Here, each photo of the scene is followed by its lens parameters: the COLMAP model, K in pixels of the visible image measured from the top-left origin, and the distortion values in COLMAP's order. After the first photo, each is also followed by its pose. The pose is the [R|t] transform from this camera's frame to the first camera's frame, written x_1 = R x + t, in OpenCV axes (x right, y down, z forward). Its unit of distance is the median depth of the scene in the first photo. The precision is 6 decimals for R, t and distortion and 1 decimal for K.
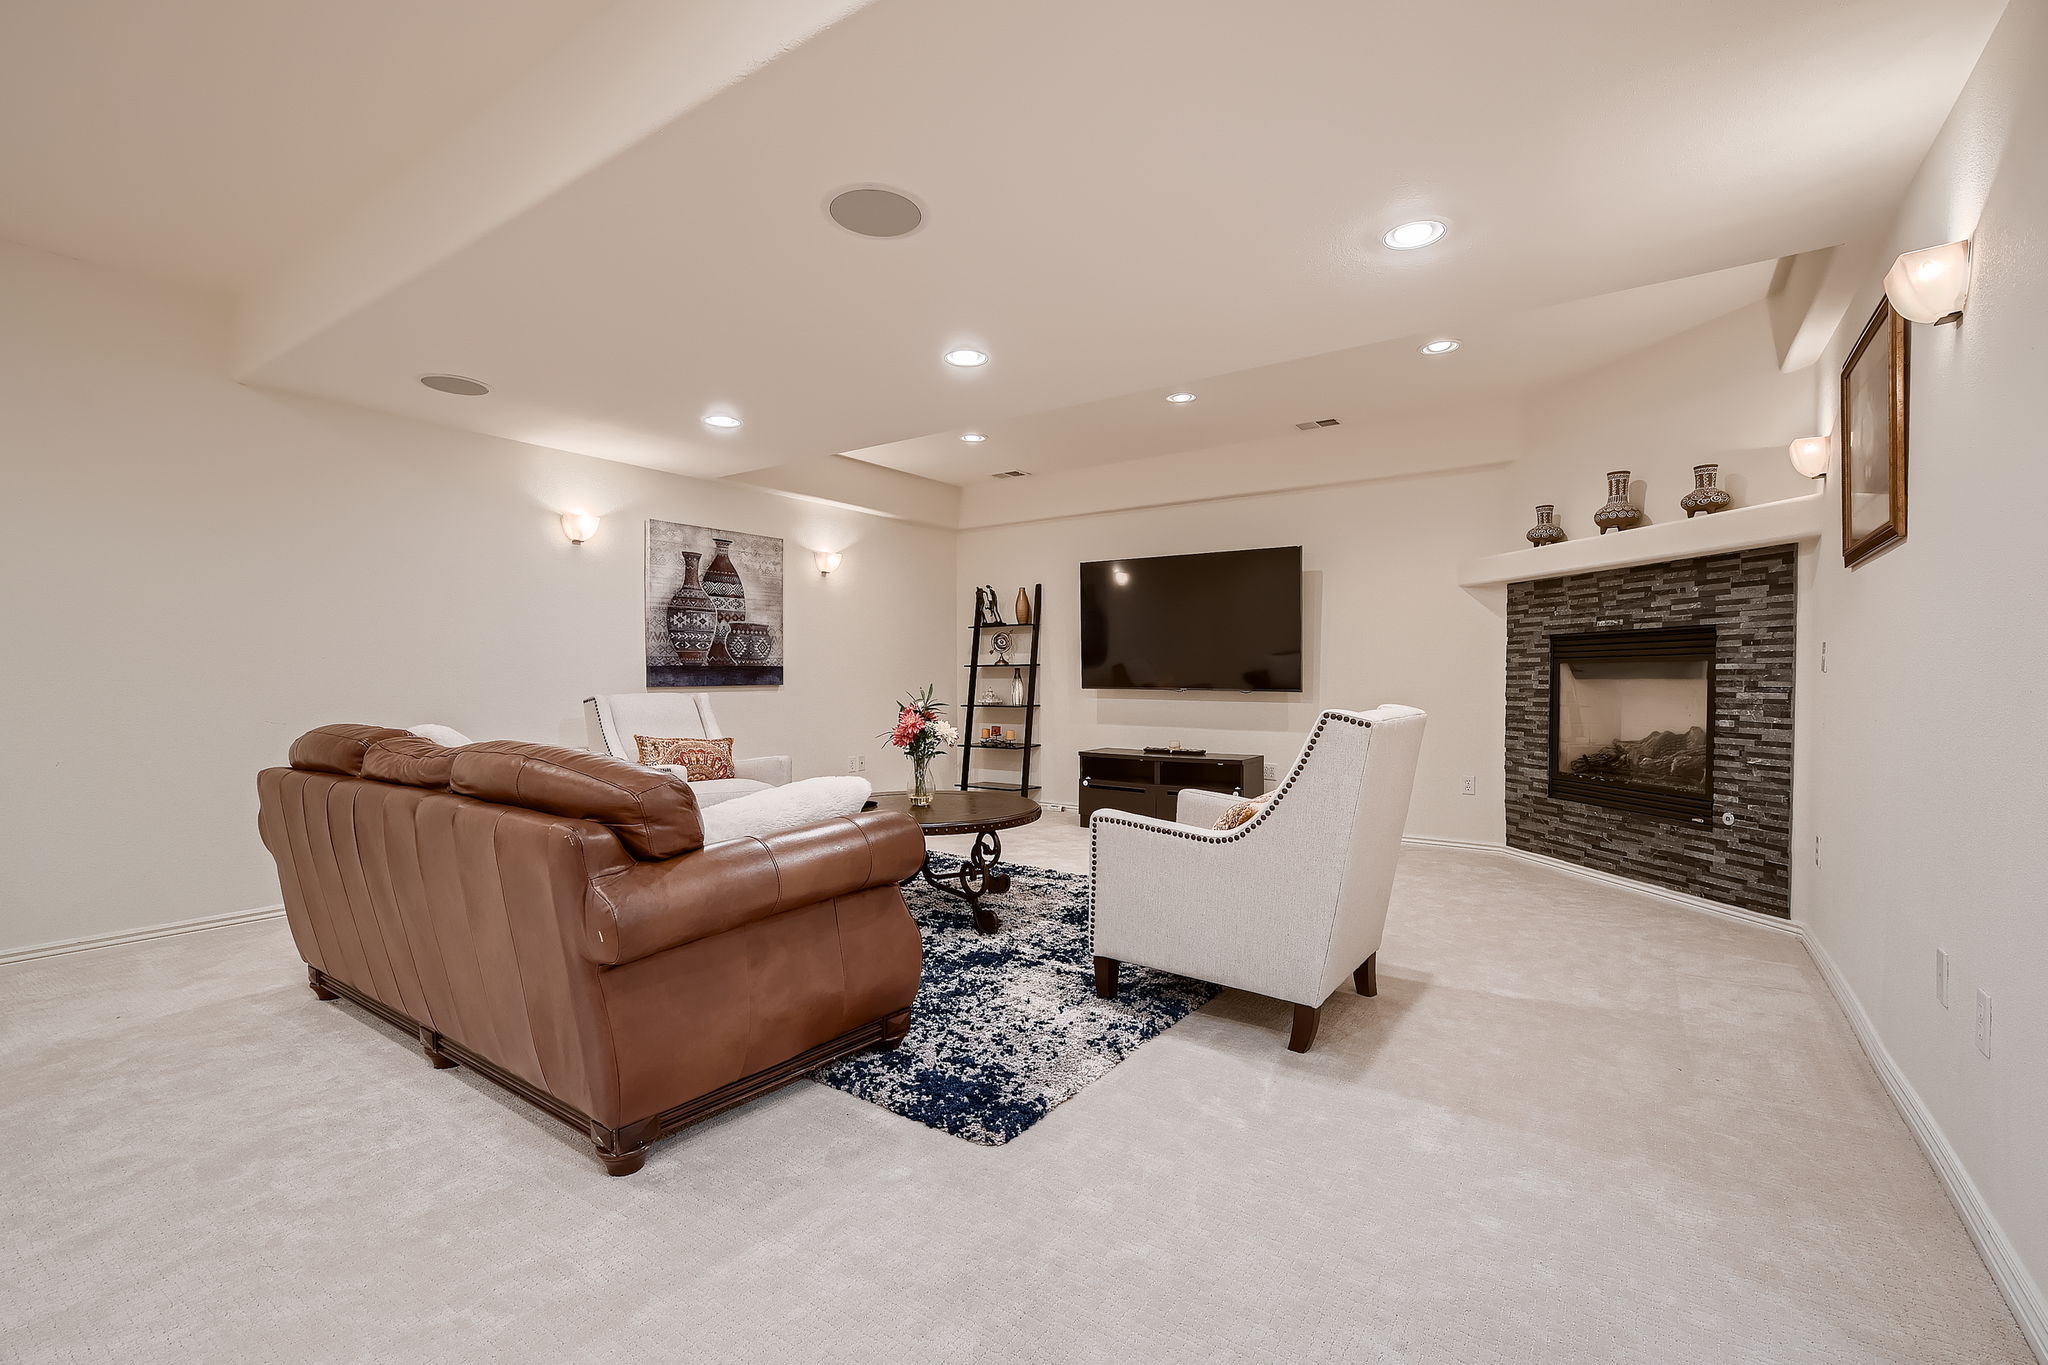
lens RADIAL K [[901.2, 0, 1024.0], [0, 901.2, 682.5], [0, 0, 1]] dist [0.001204, -0.000042]
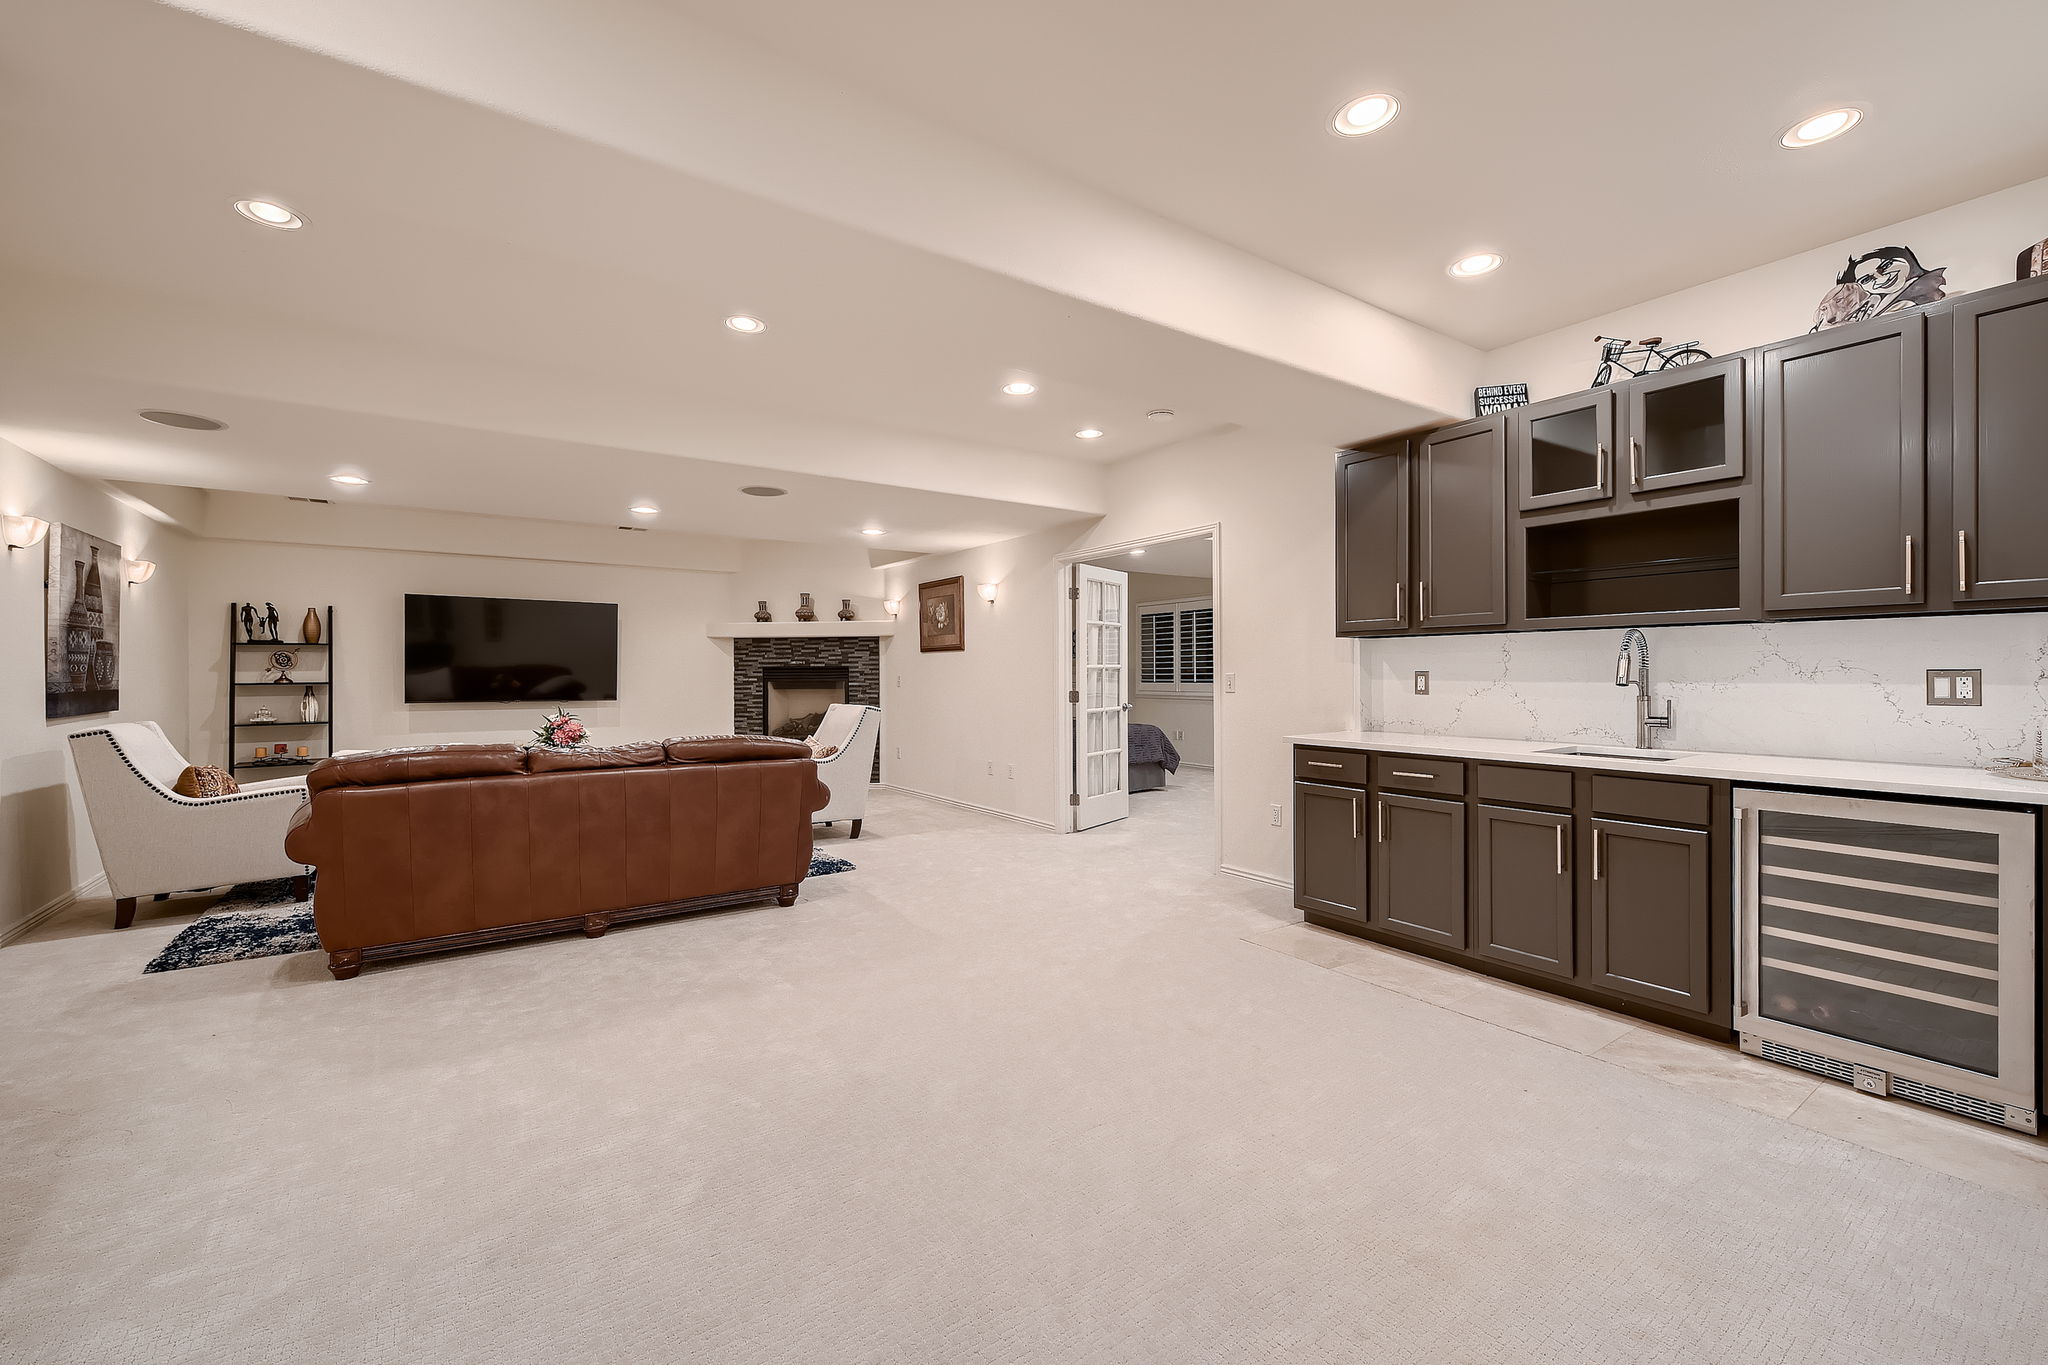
lens RADIAL K [[825.5, 0, 1024.0], [0, 825.5, 682.5], [0, 0, 1]] dist [0.000031, 0.000010]
pose [[0.331550, -0.011517, 0.943367, -0.922337], [0.010388, 0.999909, 0.008556, -0.028276], [-0.943381, 0.006963, 0.331639, -0.134220]]
